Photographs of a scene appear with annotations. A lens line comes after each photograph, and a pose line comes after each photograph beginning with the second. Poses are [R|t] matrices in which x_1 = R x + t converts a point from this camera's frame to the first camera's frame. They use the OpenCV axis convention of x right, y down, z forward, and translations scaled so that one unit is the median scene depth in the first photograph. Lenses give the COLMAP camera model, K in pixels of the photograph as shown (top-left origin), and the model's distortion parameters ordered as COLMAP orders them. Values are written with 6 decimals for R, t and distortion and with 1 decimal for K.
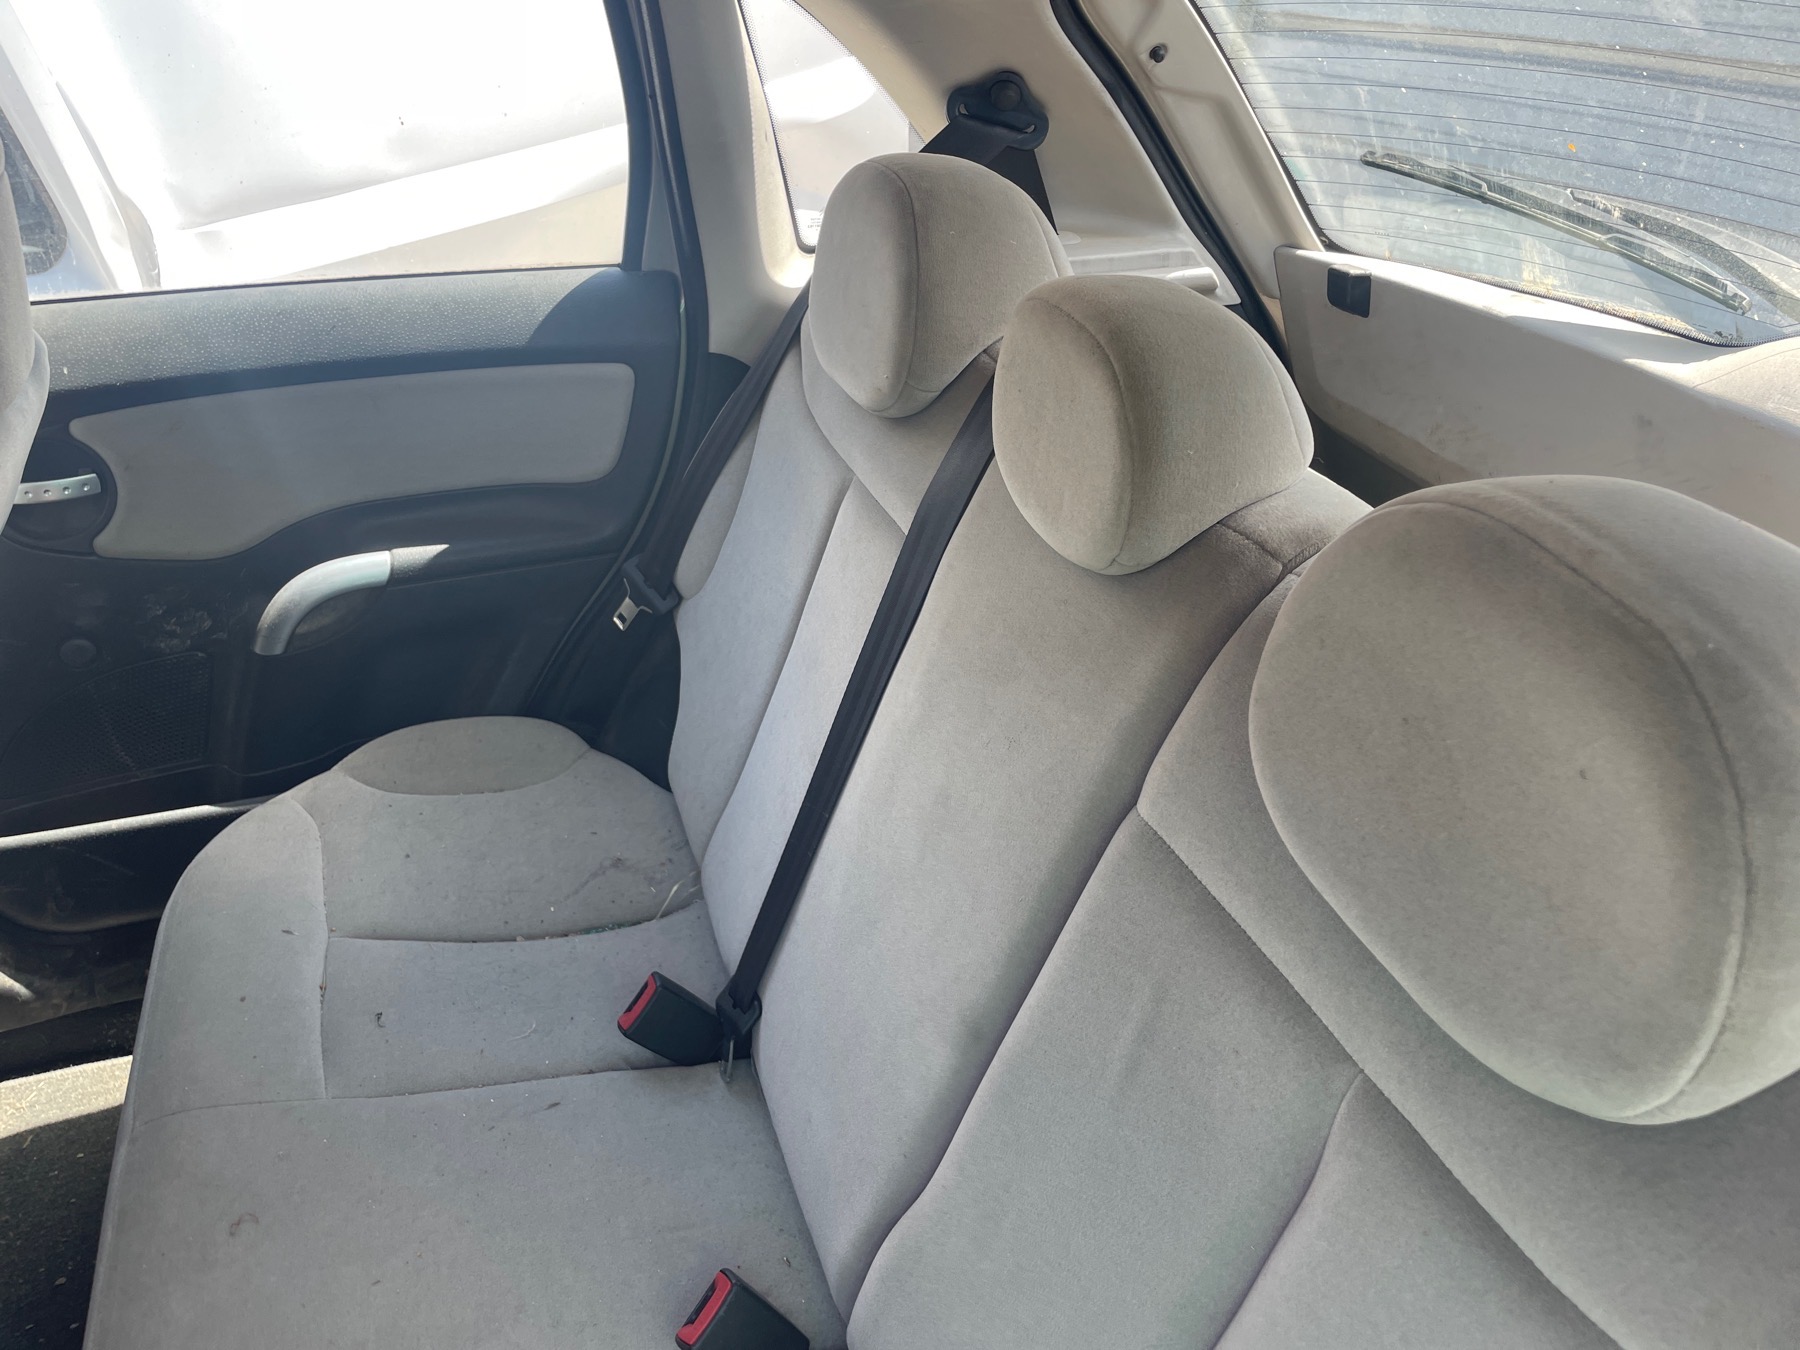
lens RADIAL K [[1377.4, 0, 888.9], [0, 1377.4, 687.3], [0, 0, 1]] dist [0.093237, -0.125996]
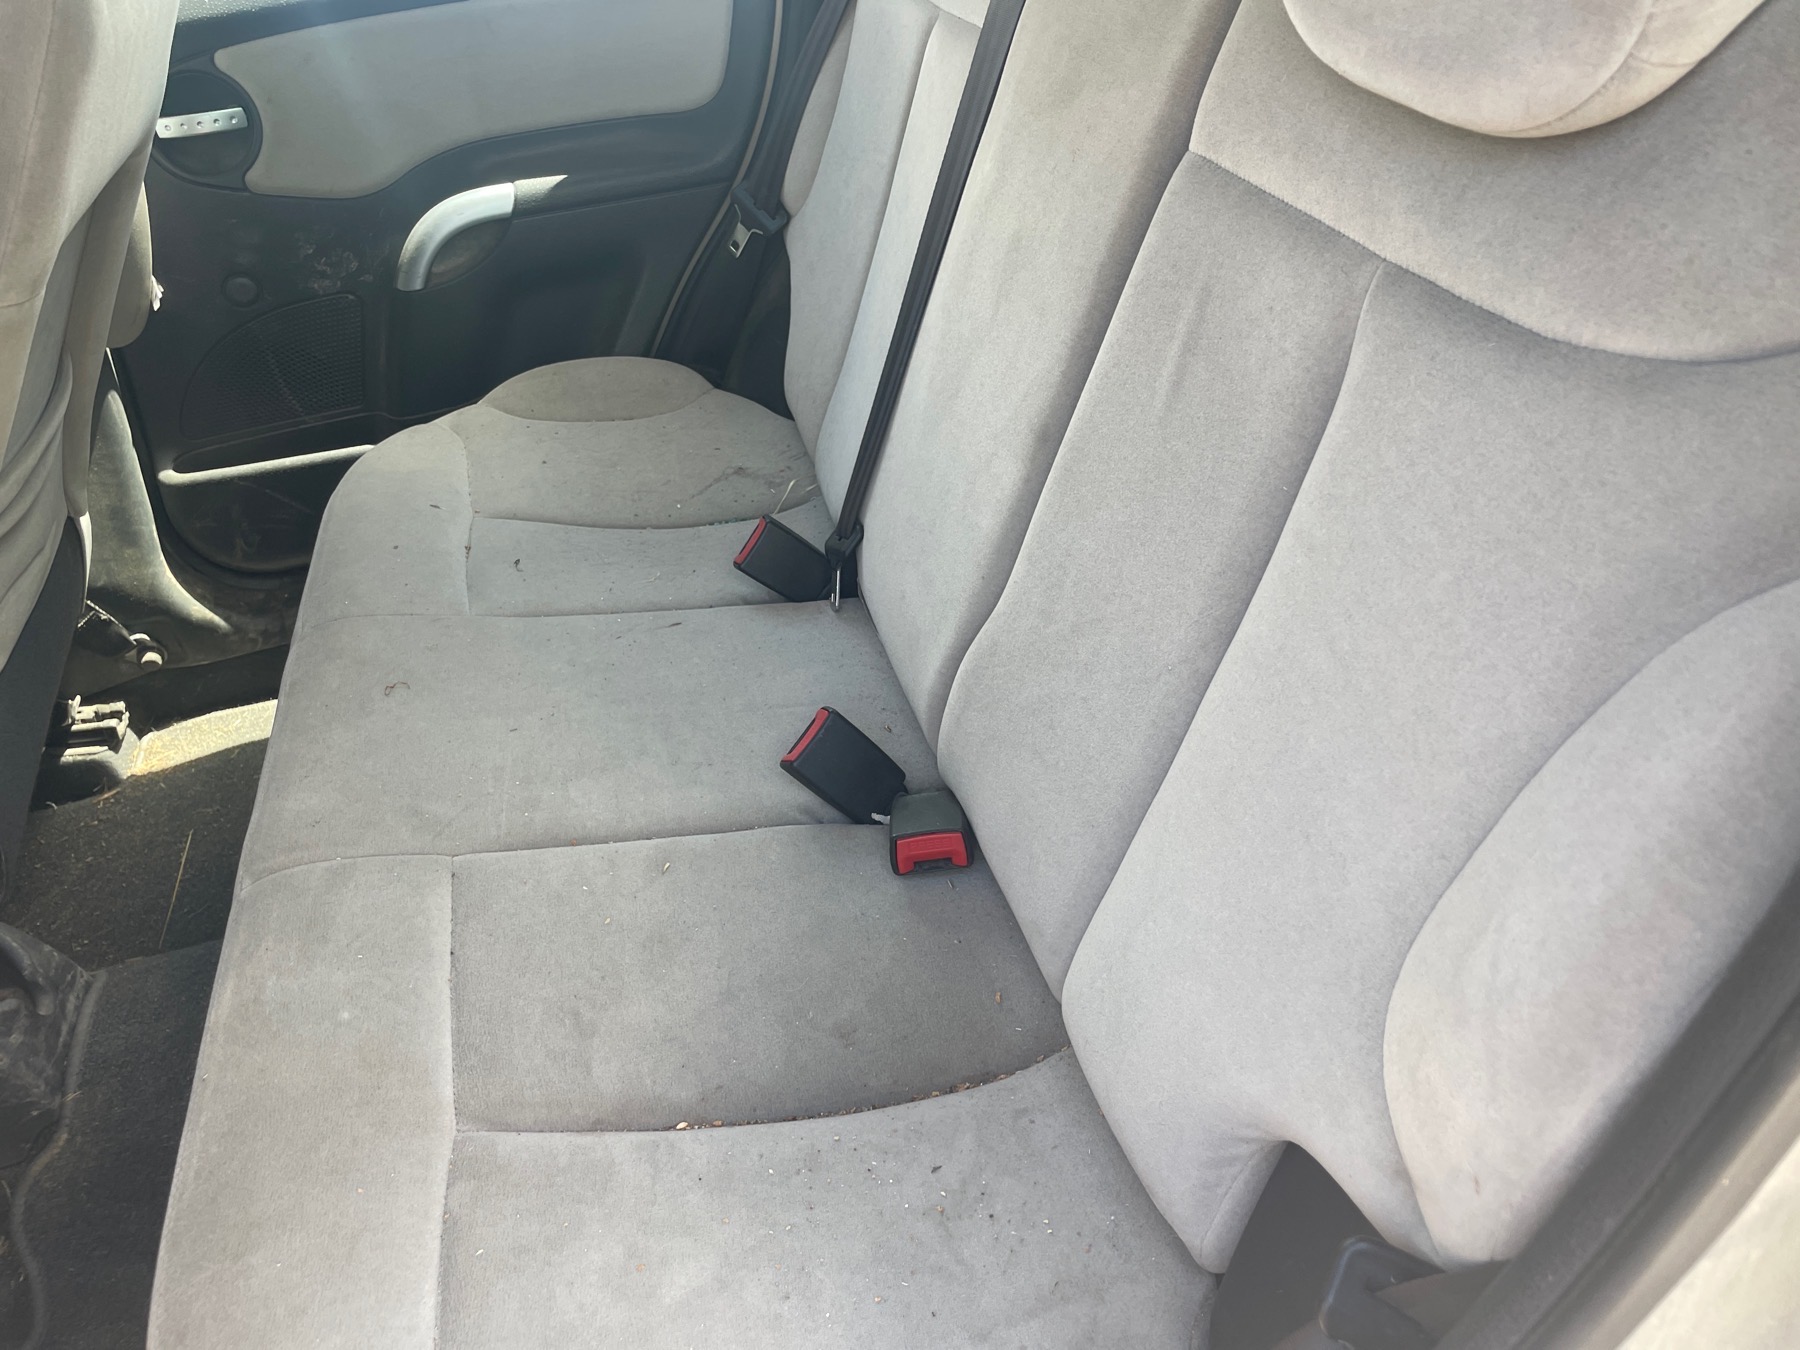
lens RADIAL K [[1364.8, 0, 901.8], [0, 1364.8, 677.3], [0, 0, 1]] dist [0.086593, -0.118363]
pose [[0.992430, -0.027873, -0.119610, 0.048215], [0.037552, 0.996132, 0.079442, 0.219896], [0.116933, -0.083332, 0.989638, -0.022541]]
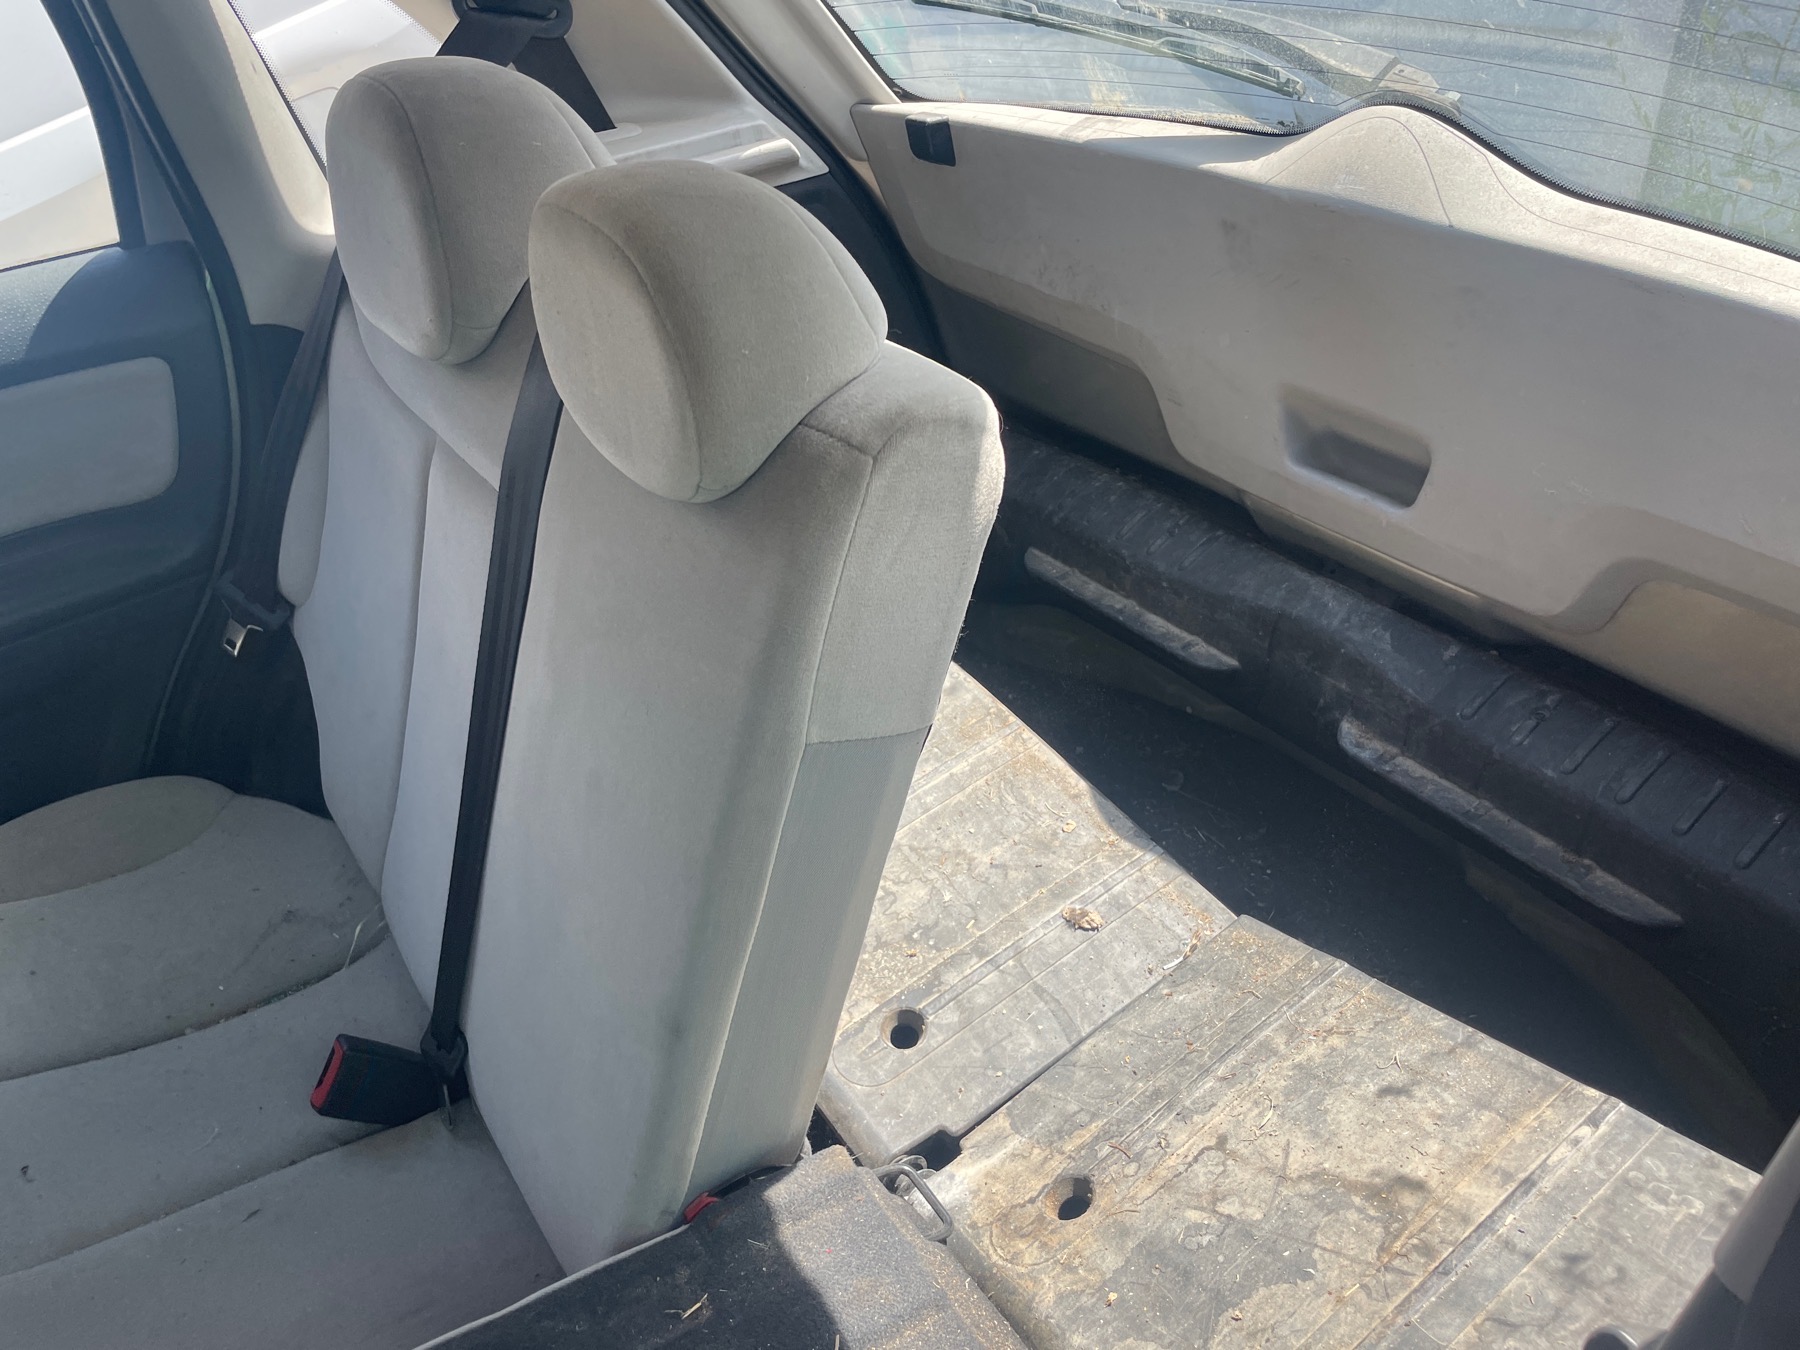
lens RADIAL K [[1364.8, 0, 901.8], [0, 1364.8, 677.3], [0, 0, 1]] dist [0.086593, -0.118363]
pose [[0.956806, -0.231309, 0.176118, 0.063044], [0.219381, 0.971956, 0.084702, -0.011550], [-0.190771, -0.042406, 0.980718, 0.064838]]
